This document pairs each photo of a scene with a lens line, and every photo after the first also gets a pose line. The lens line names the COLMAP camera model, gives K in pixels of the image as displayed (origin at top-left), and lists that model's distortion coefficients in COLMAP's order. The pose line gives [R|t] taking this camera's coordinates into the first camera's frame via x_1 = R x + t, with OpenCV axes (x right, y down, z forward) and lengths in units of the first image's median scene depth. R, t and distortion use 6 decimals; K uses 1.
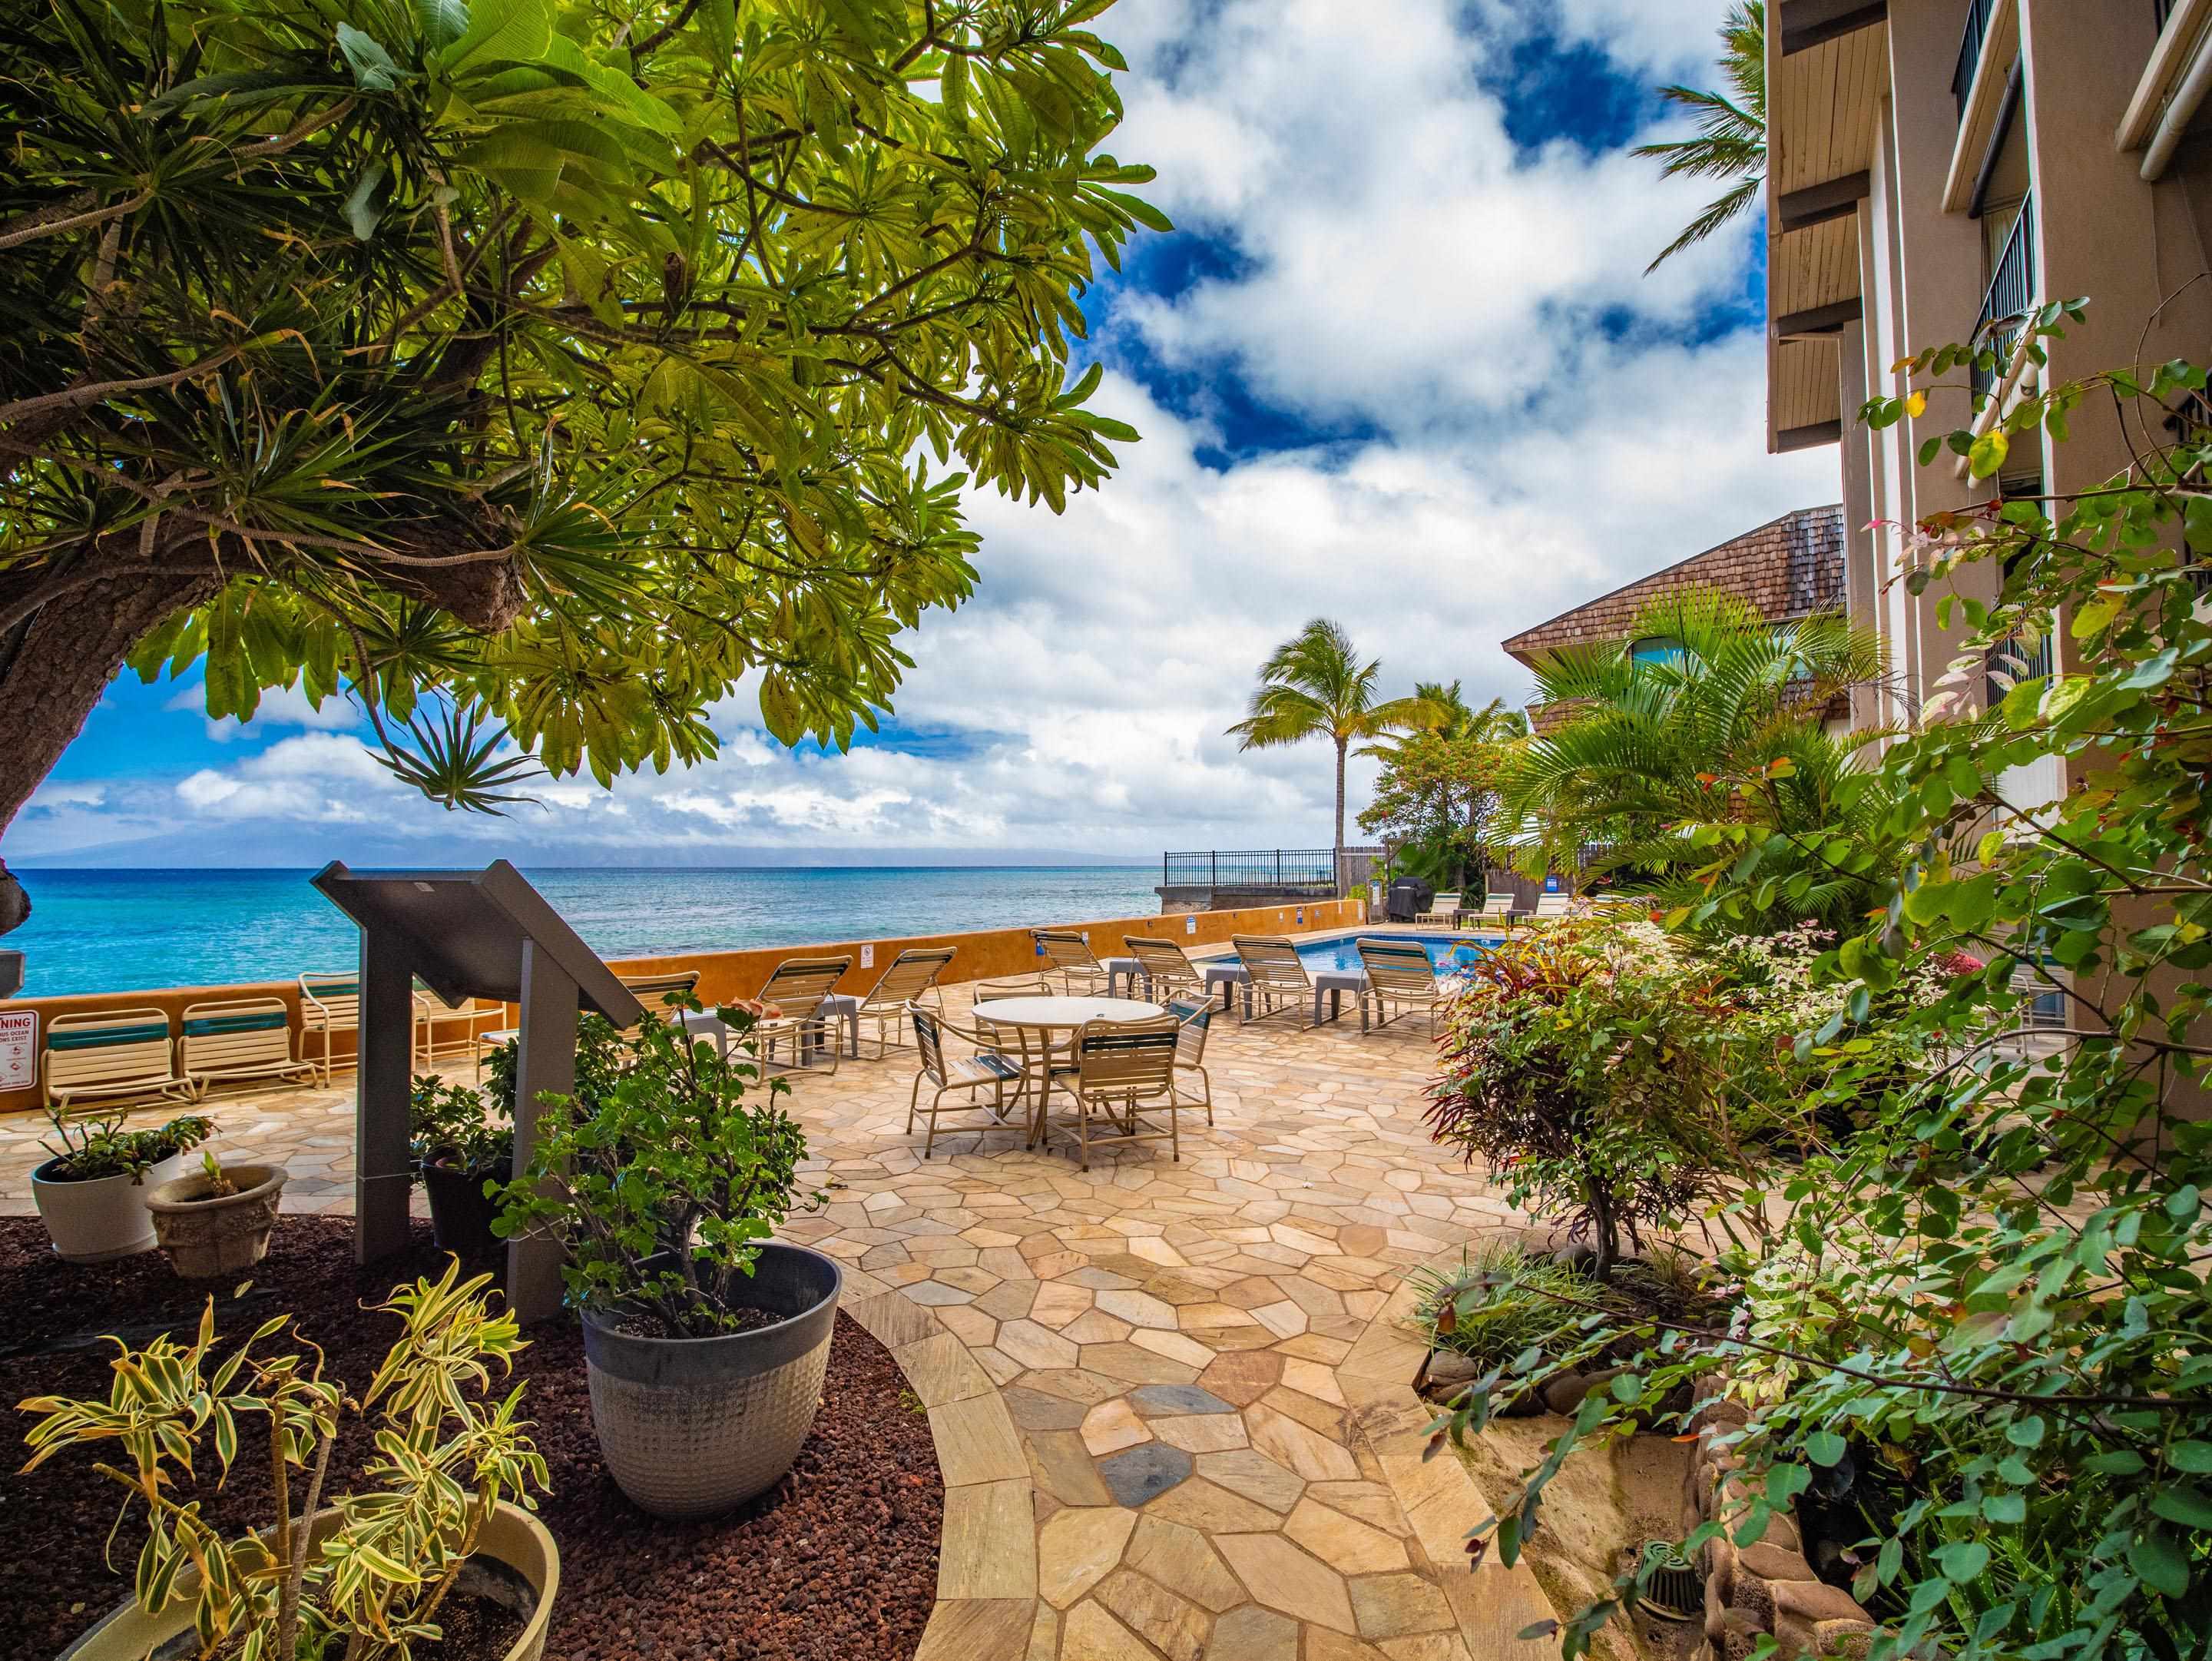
lens RADIAL K [[994.4, 0, 1094.3], [0, 994.4, 820.2], [0, 0, 1]] dist [-0.031821, 0.002064]
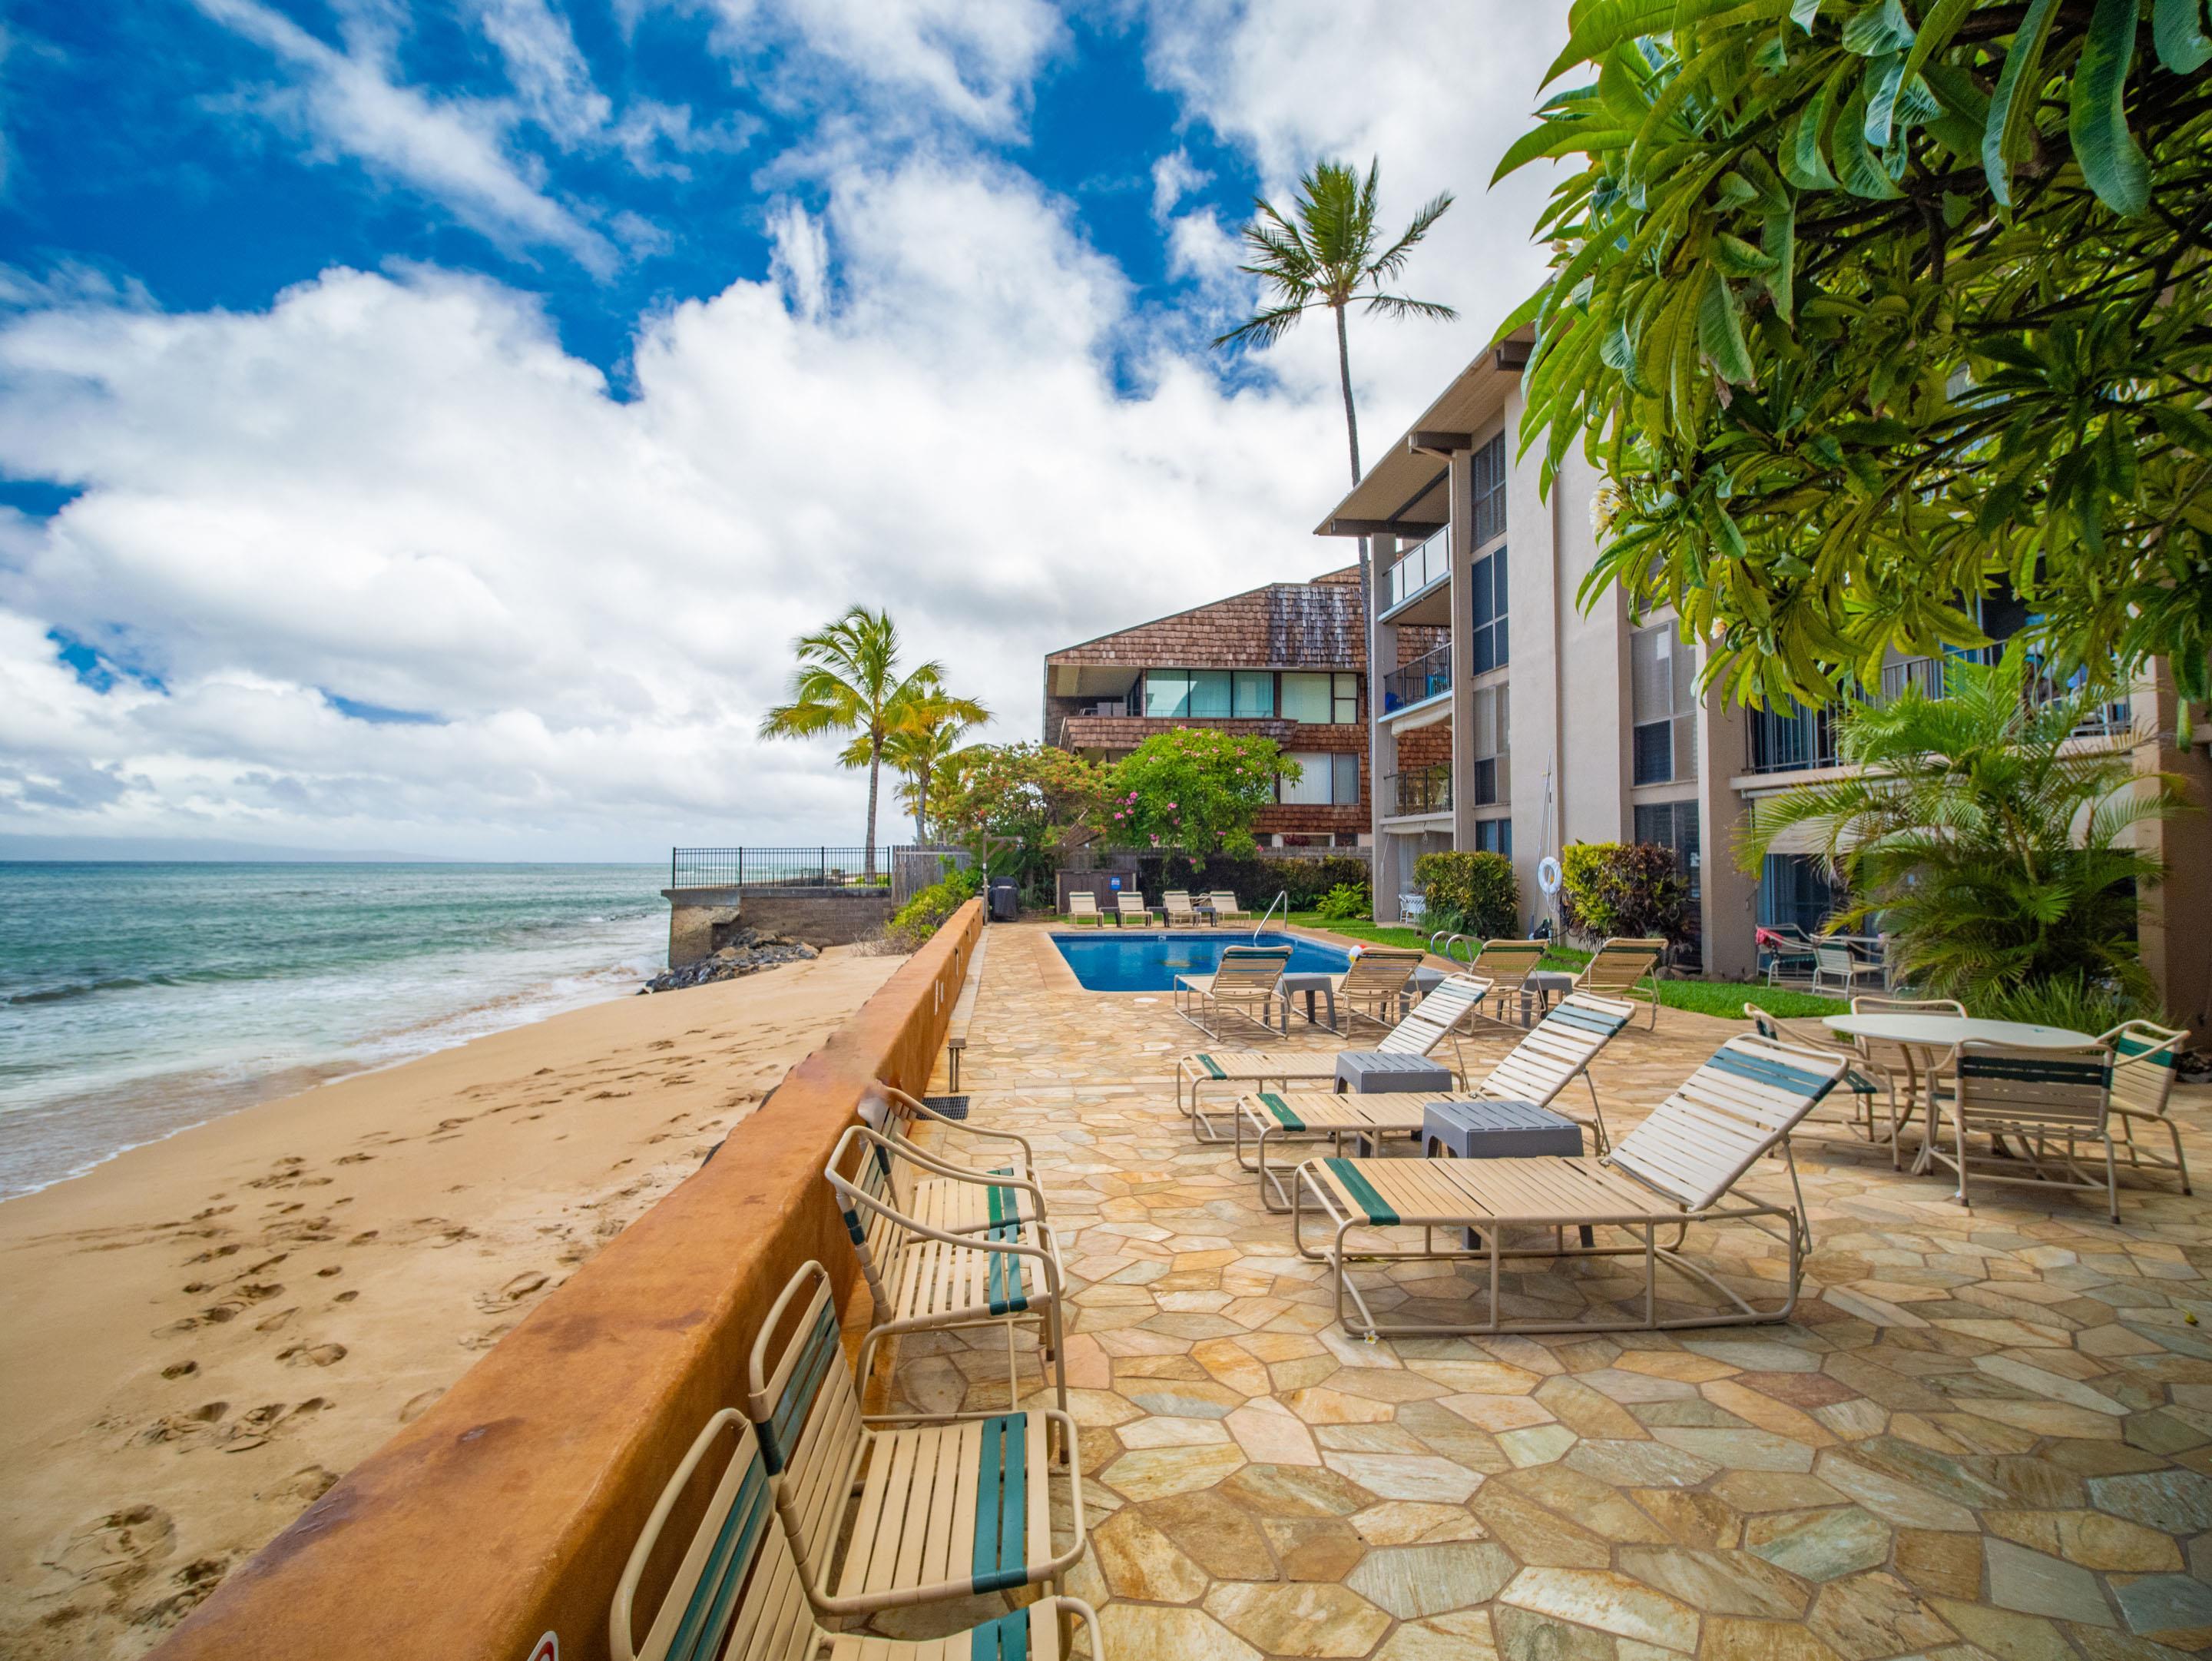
lens RADIAL K [[994.4, 0, 1111.3], [0, 994.4, 812.4], [0, 0, 1]] dist [-0.031821, 0.002064]
pose [[0.754461, 0.035016, 0.655410, -0.238545], [-0.031748, 0.999354, -0.016845, 0.005309], [-0.655577, -0.008099, 0.755085, 0.154210]]
